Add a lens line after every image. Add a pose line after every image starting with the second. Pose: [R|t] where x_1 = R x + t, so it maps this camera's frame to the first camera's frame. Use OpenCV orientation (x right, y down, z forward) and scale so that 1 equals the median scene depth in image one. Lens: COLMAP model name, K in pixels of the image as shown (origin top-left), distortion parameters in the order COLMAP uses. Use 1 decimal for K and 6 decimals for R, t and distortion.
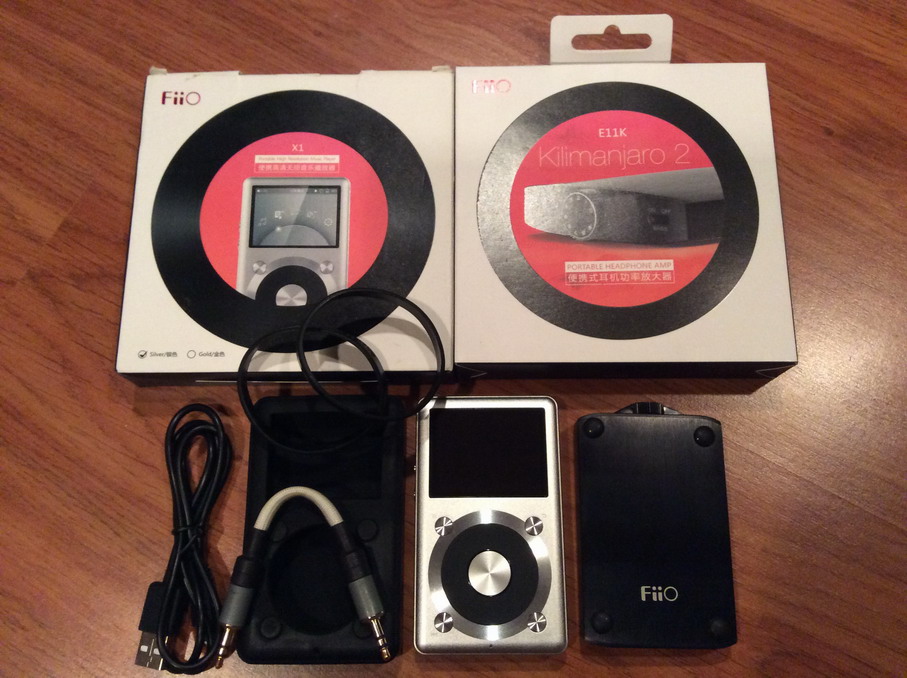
lens RADIAL K [[853.7, 0, 453.5], [0, 853.7, 339.0], [0, 0, 1]] dist [-0.064312, -0.003495]
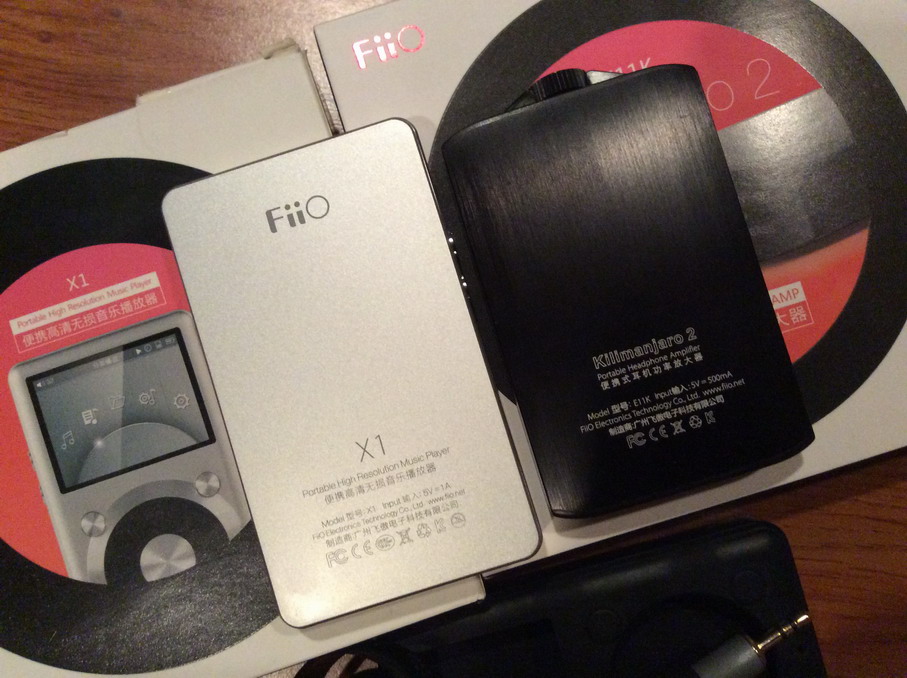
lens RADIAL K [[853.7, 0, 453.5], [0, 853.7, 339.0], [0, 0, 1]] dist [-0.064312, -0.003495]
pose [[0.948671, -0.315595, 0.020575, 0.020255], [0.305490, 0.931244, 0.198648, -0.227726], [-0.081853, -0.182166, 0.979855, 0.457234]]
